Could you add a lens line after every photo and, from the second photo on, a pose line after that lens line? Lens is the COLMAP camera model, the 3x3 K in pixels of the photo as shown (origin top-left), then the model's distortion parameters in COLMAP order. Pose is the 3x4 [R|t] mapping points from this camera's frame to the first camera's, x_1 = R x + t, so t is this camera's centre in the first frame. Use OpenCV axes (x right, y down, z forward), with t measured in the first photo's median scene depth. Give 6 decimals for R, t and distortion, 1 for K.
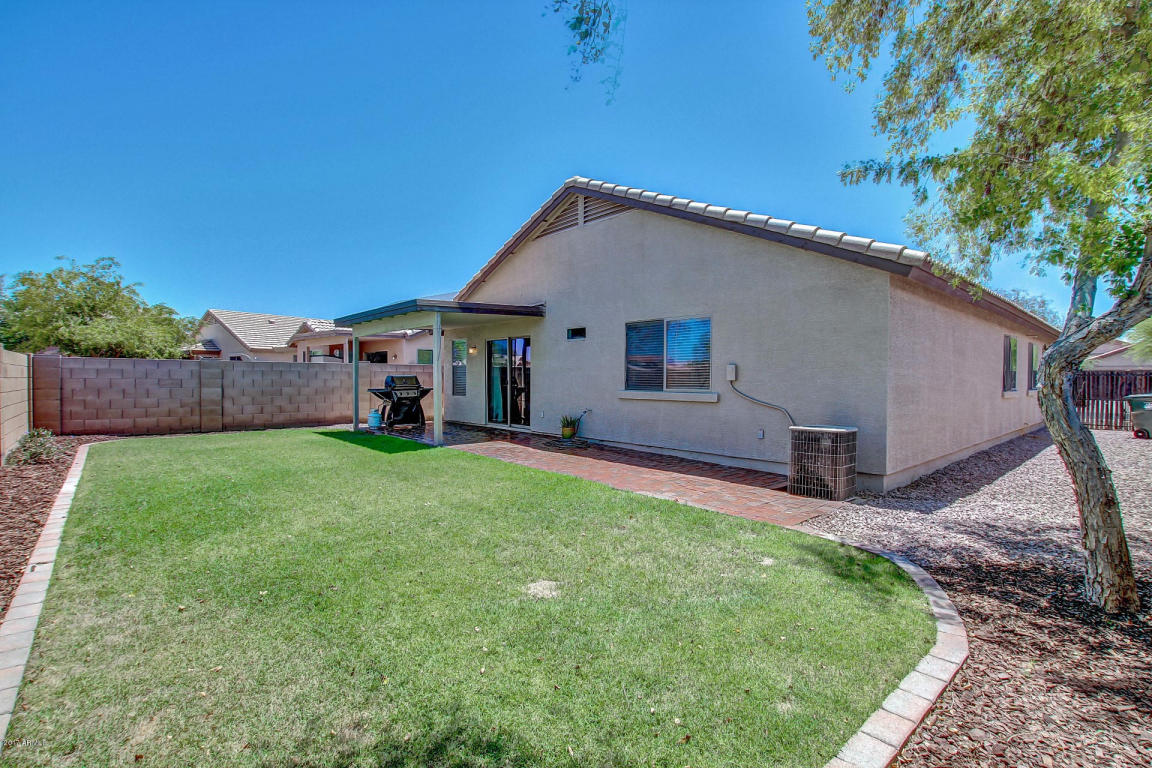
lens RADIAL K [[533.1, 0, 571.9], [0, 533.1, 382.2], [0, 0, 1]] dist [-0.030482, 0.007168]
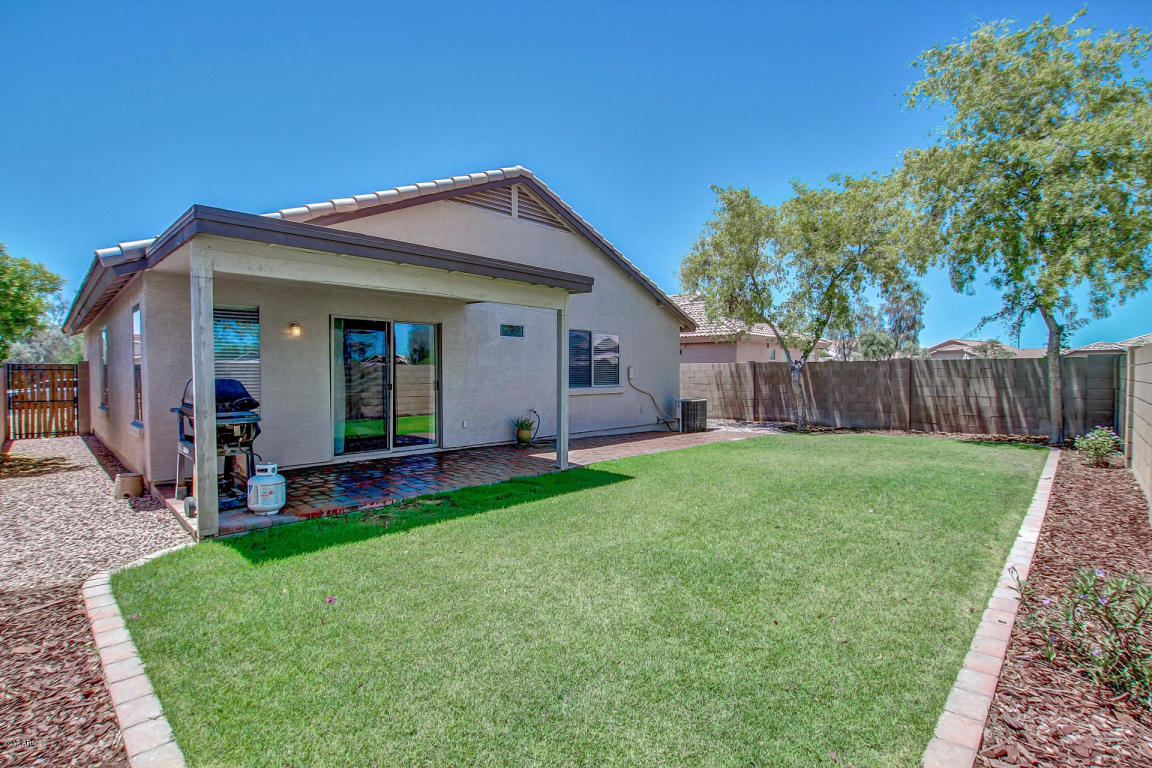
lens RADIAL K [[533.1, 0, 571.9], [0, 533.1, 382.2], [0, 0, 1]] dist [-0.030482, 0.007168]
pose [[-0.075972, -0.007322, 0.997083, -0.394111], [0.023447, 0.999683, 0.009127, -0.002799], [-0.996834, 0.024072, -0.075776, 0.408029]]
